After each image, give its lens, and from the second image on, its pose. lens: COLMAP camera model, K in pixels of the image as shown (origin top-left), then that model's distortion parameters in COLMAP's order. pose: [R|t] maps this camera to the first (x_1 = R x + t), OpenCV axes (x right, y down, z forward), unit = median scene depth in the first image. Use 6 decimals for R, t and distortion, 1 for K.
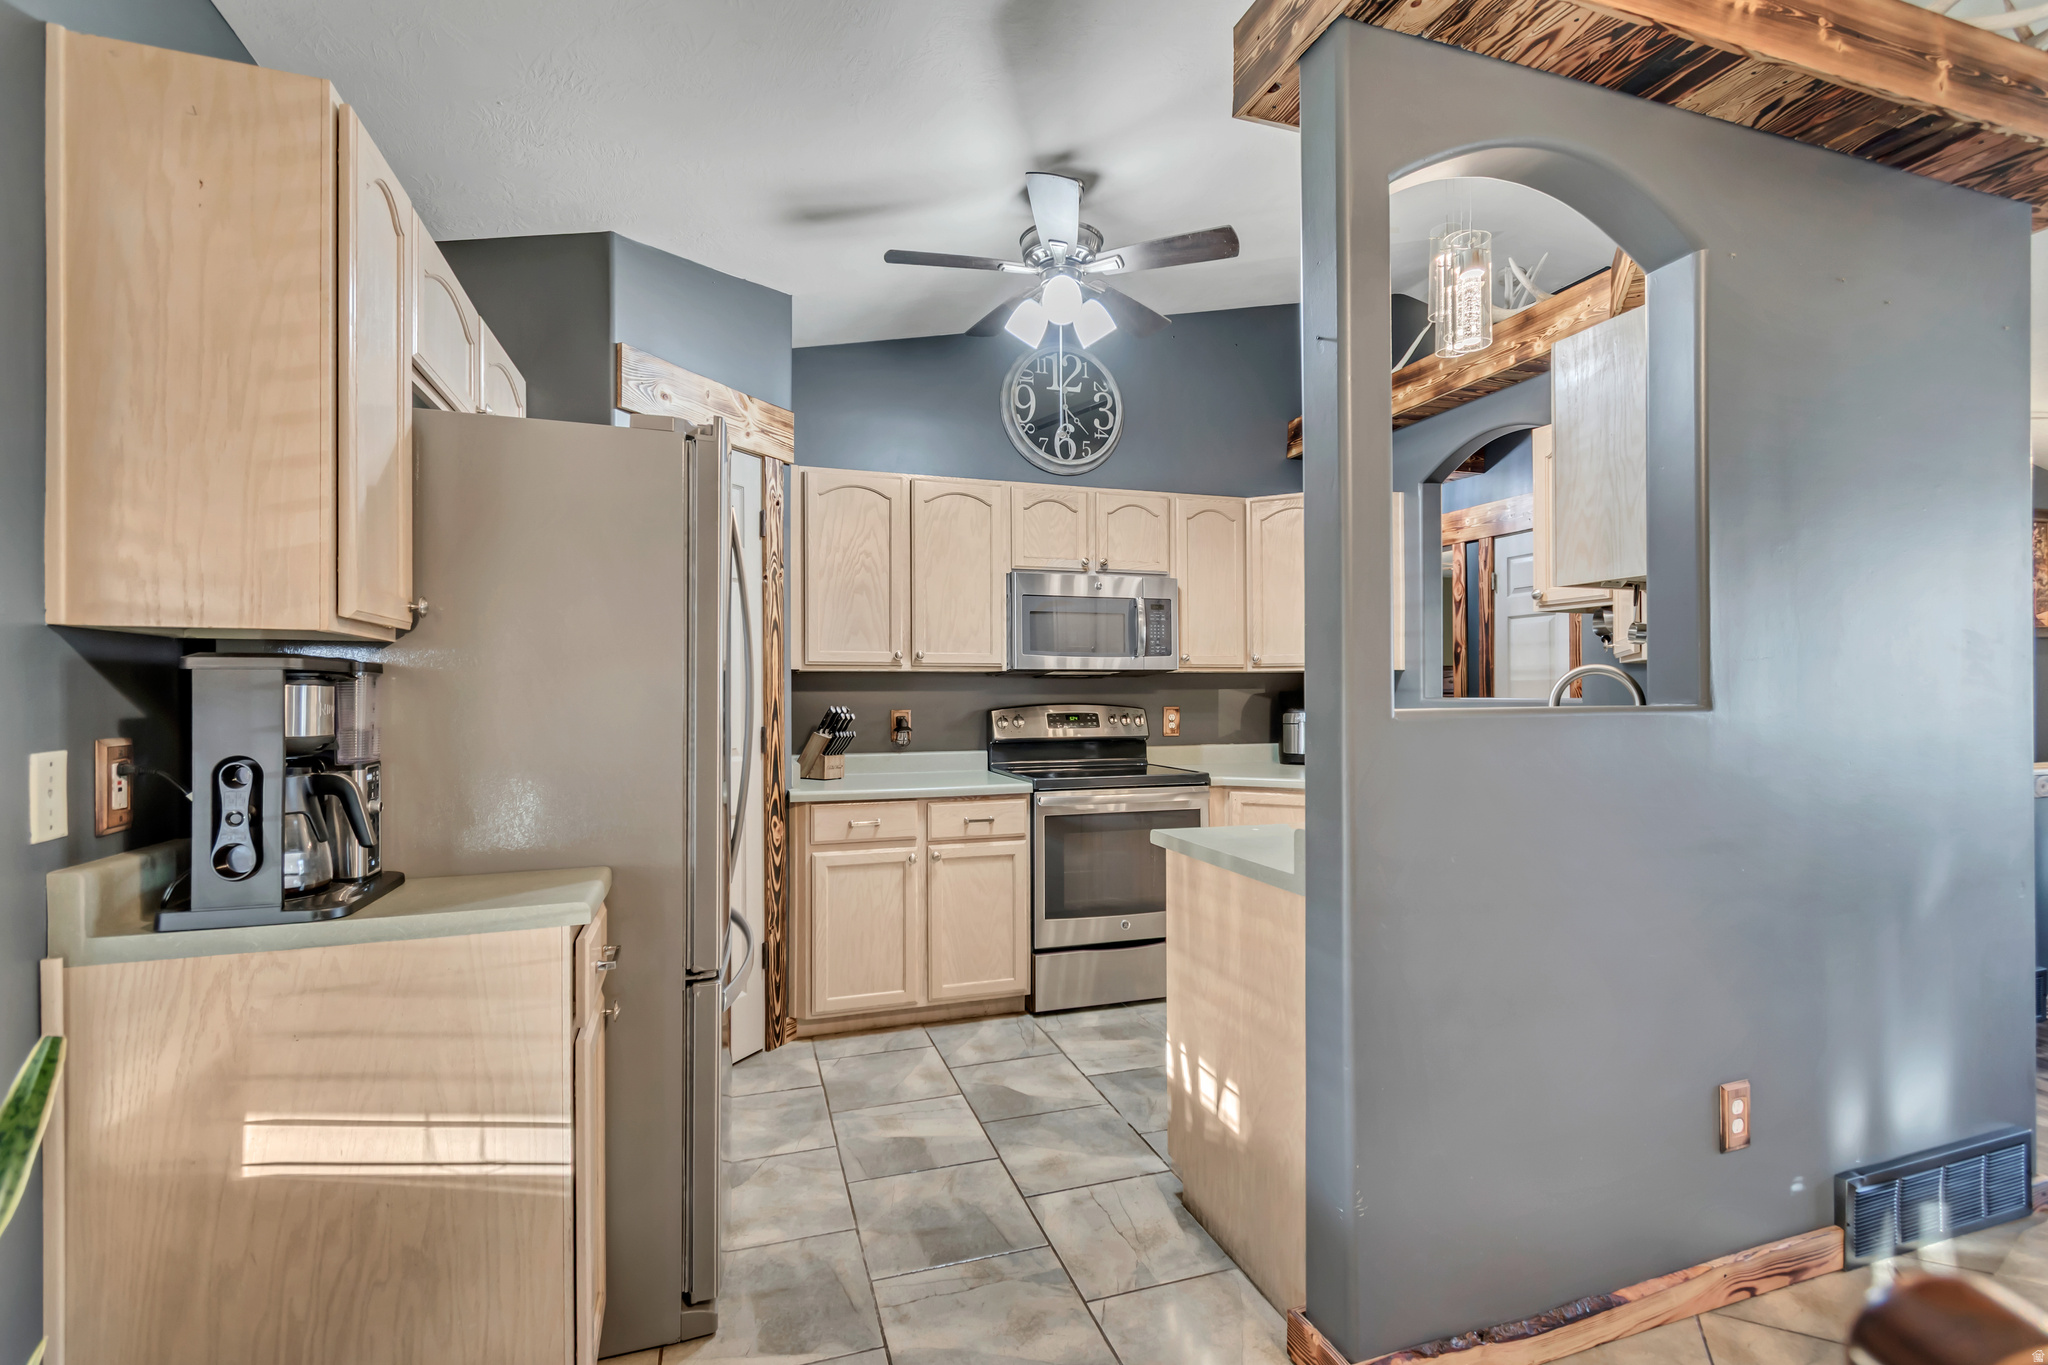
lens RADIAL K [[919.6, 0, 1023.6], [0, 919.6, 688.1], [0, 0, 1]] dist [0.003774, -0.002027]
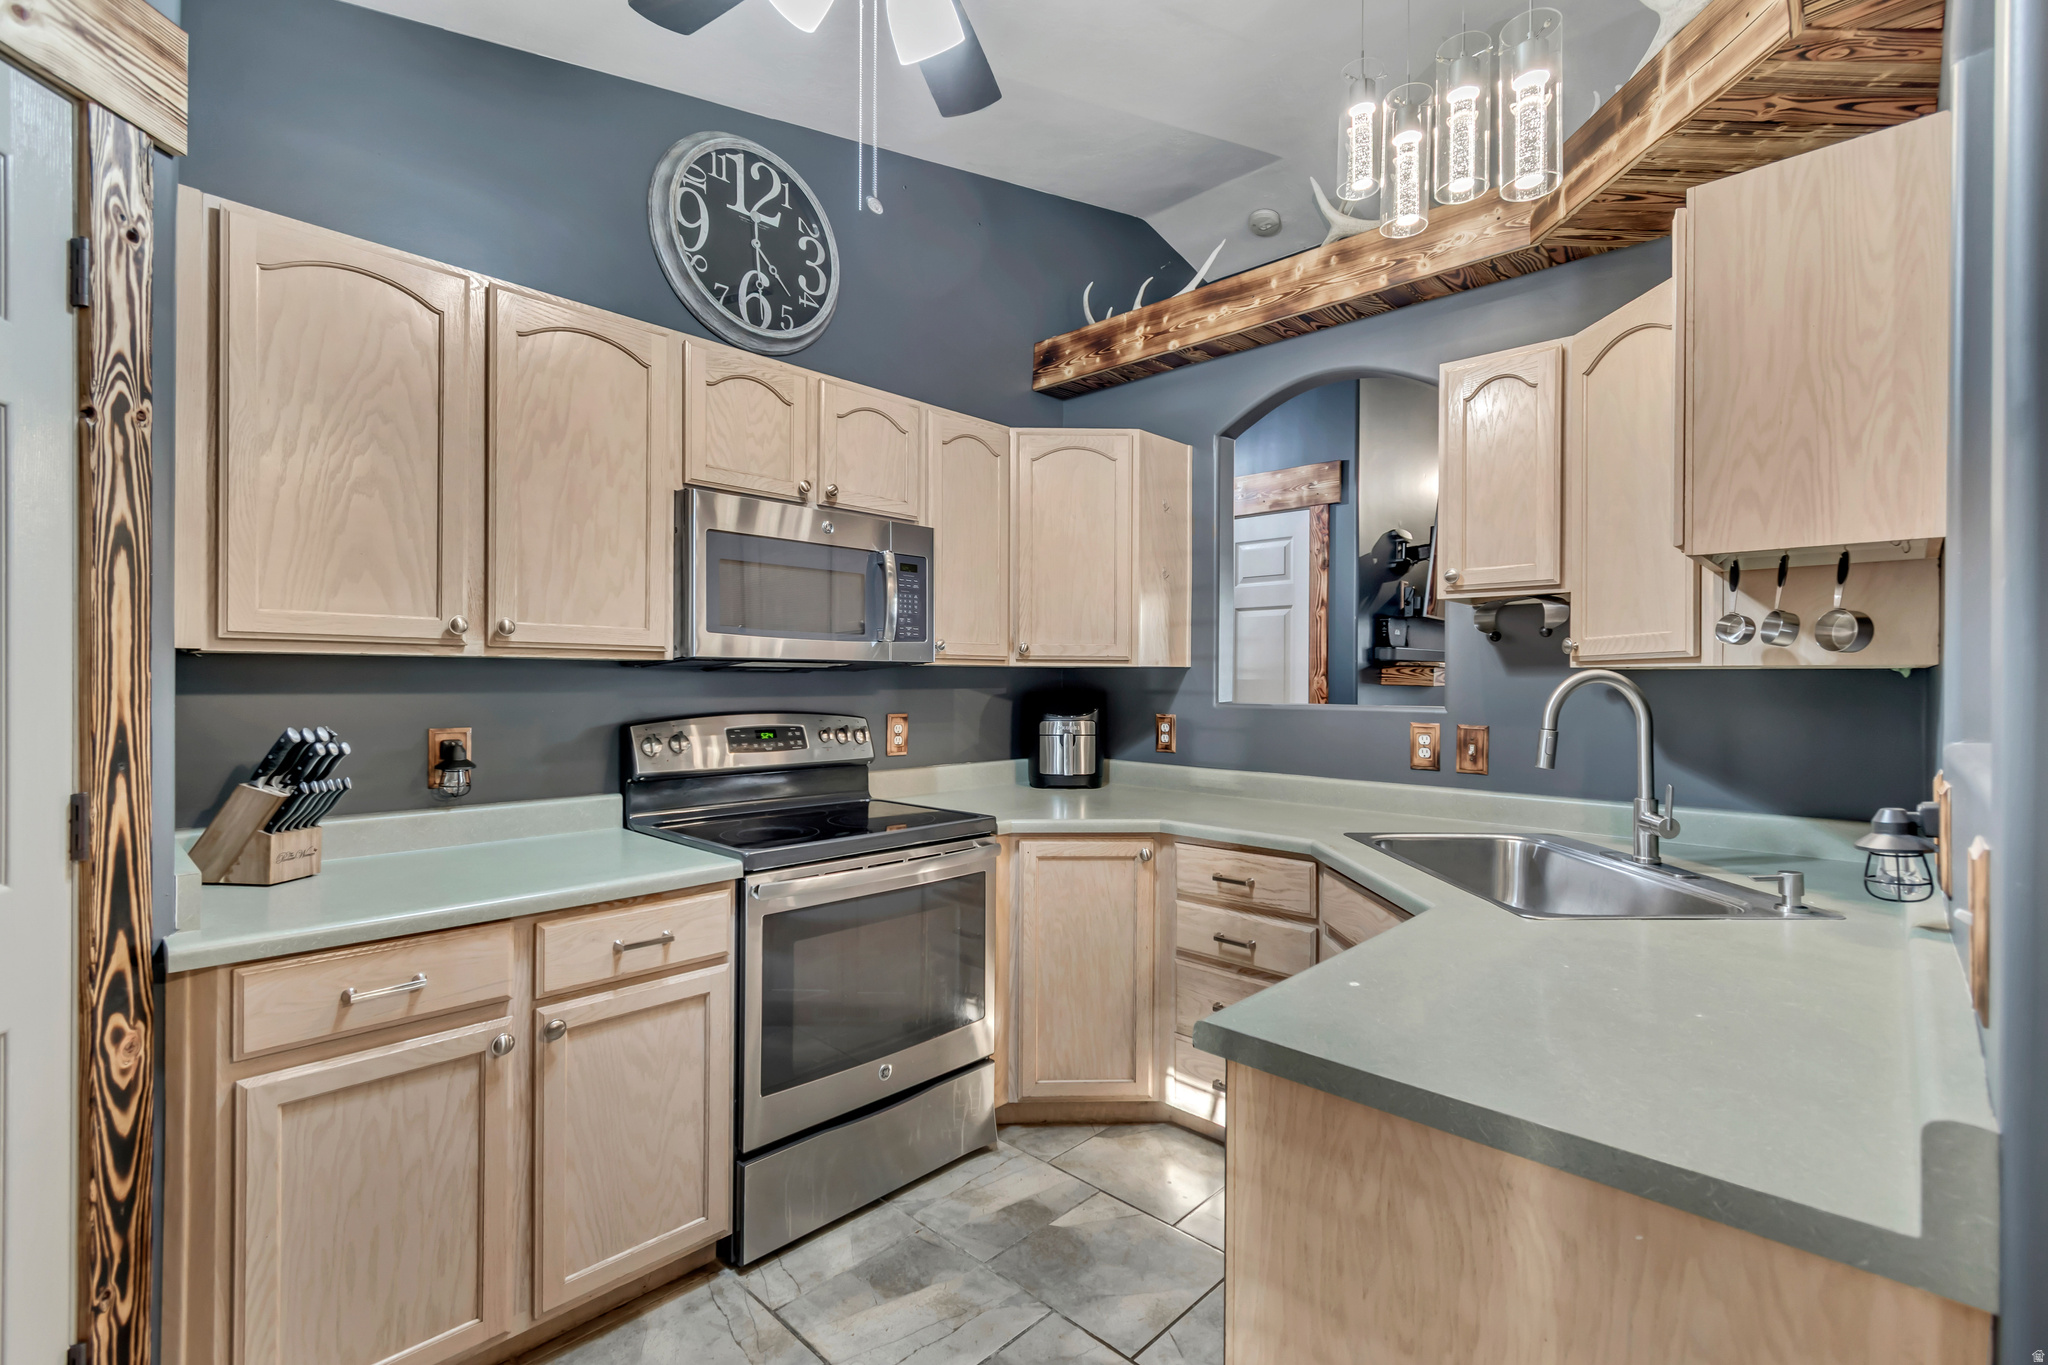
lens RADIAL K [[919.6, 0, 1036.1], [0, 919.6, 680.7], [0, 0, 1]] dist [0.003774, -0.002027]
pose [[0.880383, 0.008578, 0.474186, -0.095541], [-0.011365, 0.999931, 0.003012, -0.010176], [-0.474127, -0.008041, 0.880420, 0.401071]]
